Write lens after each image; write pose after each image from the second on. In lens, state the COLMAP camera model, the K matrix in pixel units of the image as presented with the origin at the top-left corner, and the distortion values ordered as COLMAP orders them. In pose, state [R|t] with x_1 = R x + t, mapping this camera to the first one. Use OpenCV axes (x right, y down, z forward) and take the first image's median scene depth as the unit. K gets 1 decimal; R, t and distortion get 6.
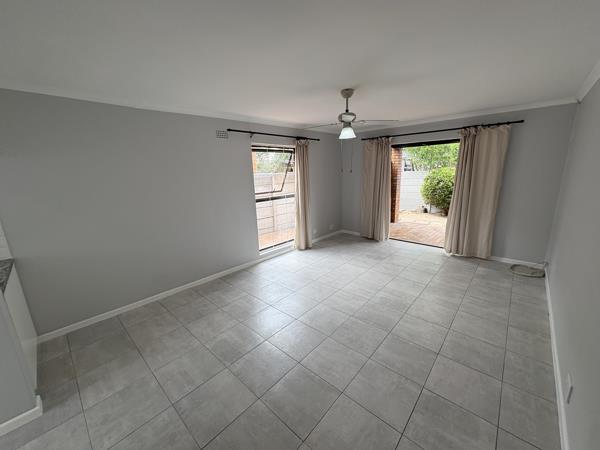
lens RADIAL K [[240.2, 0, 298.9], [0, 240.2, 223.1], [0, 0, 1]] dist [0.000178, -0.000007]
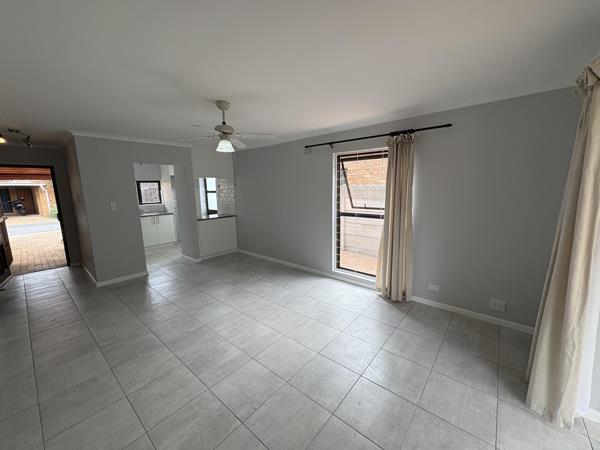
lens RADIAL K [[240.2, 0, 302.4], [0, 240.2, 223.9], [0, 0, 1]] dist [0.000178, -0.000007]
pose [[0.045140, 0.184348, -0.981824, 0.944220], [-0.202219, 0.964165, 0.171735, -0.236850], [0.978299, 0.190792, 0.080801, 1.003370]]
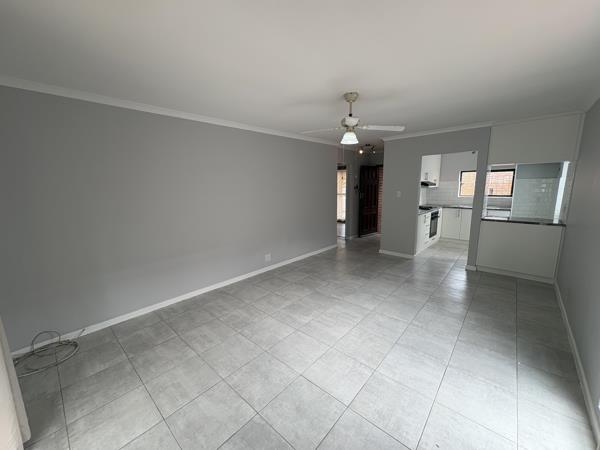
lens RADIAL K [[240.2, 0, 298.0], [0, 240.2, 225.4], [0, 0, 1]] dist [0.000178, -0.000007]
pose [[-0.998840, 0.048144, 0.001274, 0.332543], [0.045000, 0.923540, 0.380852, -0.333403], [0.017160, 0.380467, -0.924635, 1.574221]]
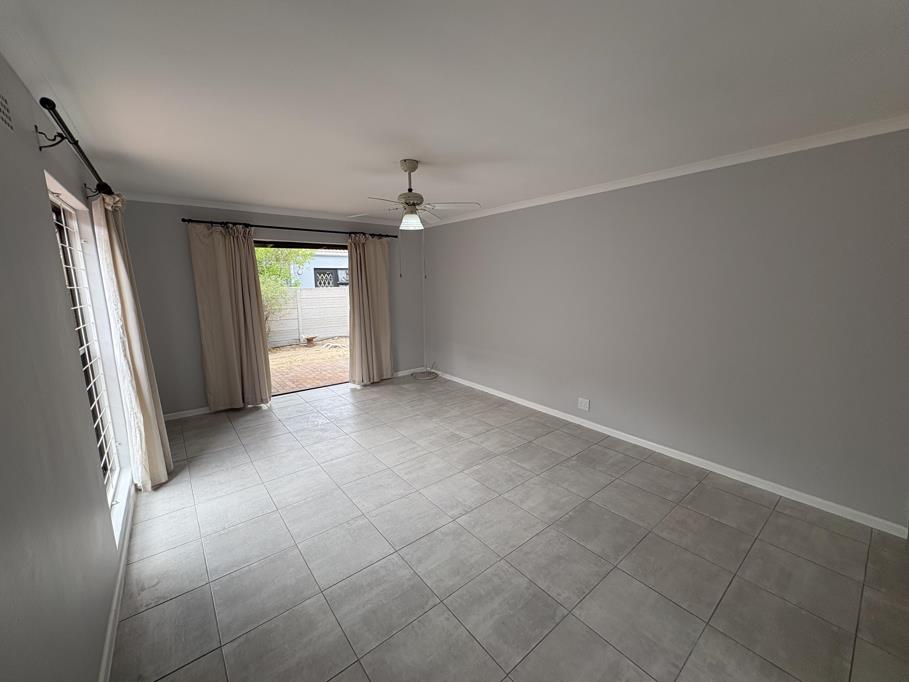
lens RADIAL K [[363.8, 0, 456.0], [0, 363.8, 340.0], [0, 0, 1]] dist [0.000178, -0.000007]
pose [[0.148658, -0.135236, 0.979598, -0.661808], [0.221605, 0.969967, 0.100277, -0.095264], [-0.963739, 0.202177, 0.174163, 0.598037]]
